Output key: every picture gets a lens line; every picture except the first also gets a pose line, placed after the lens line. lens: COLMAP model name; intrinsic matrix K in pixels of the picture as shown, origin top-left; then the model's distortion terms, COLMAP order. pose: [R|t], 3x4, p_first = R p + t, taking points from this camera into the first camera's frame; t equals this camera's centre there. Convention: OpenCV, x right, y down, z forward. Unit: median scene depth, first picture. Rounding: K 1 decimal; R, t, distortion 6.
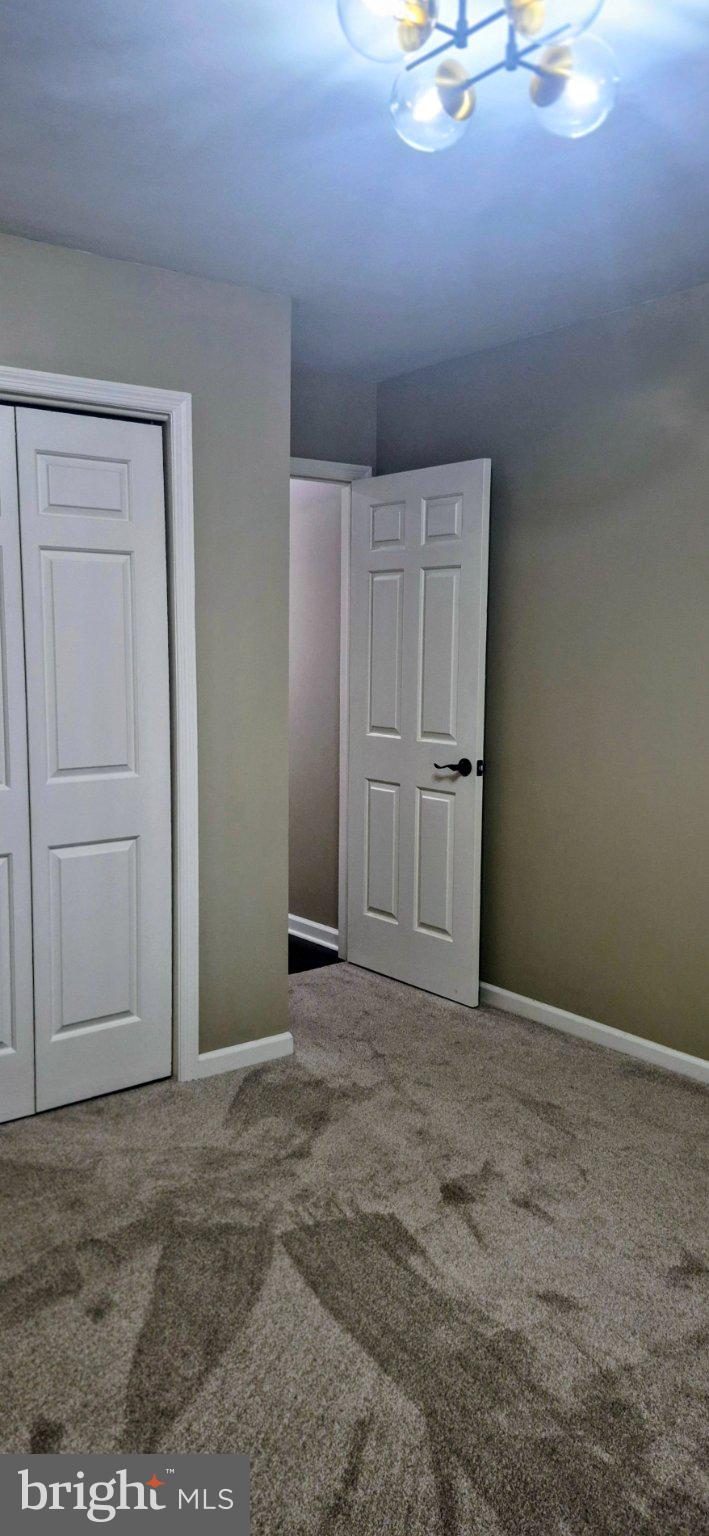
lens RADIAL K [[1088.4, 0, 378.3], [0, 1088.4, 759.9], [0, 0, 1]] dist [0.124263, -0.120110]
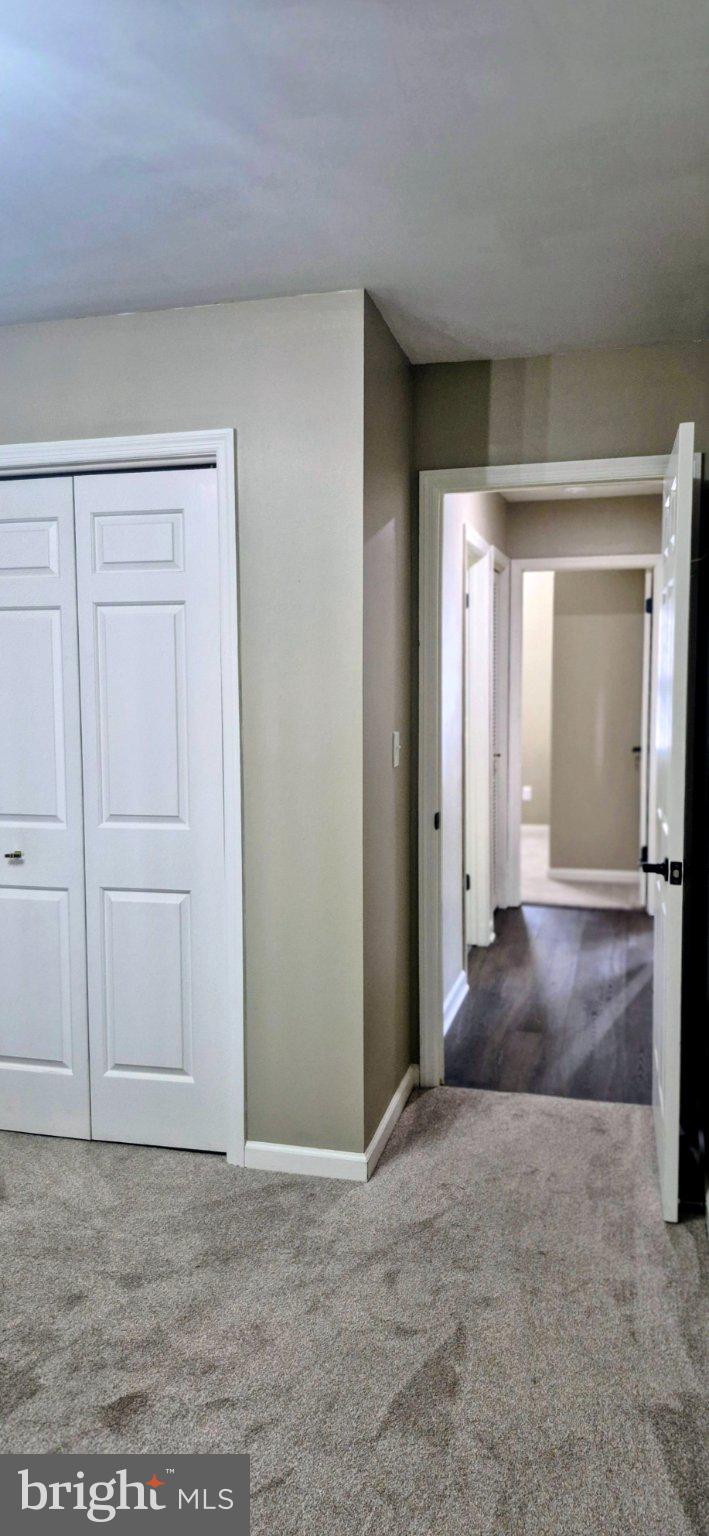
lens RADIAL K [[1088.4, 0, 378.3], [0, 1088.4, 759.9], [0, 0, 1]] dist [0.124263, -0.120110]
pose [[0.616675, 0.055220, -0.785278, 0.664796], [-0.077468, 0.996952, 0.009270, -0.071289], [0.783397, 0.055117, 0.619073, 0.542726]]
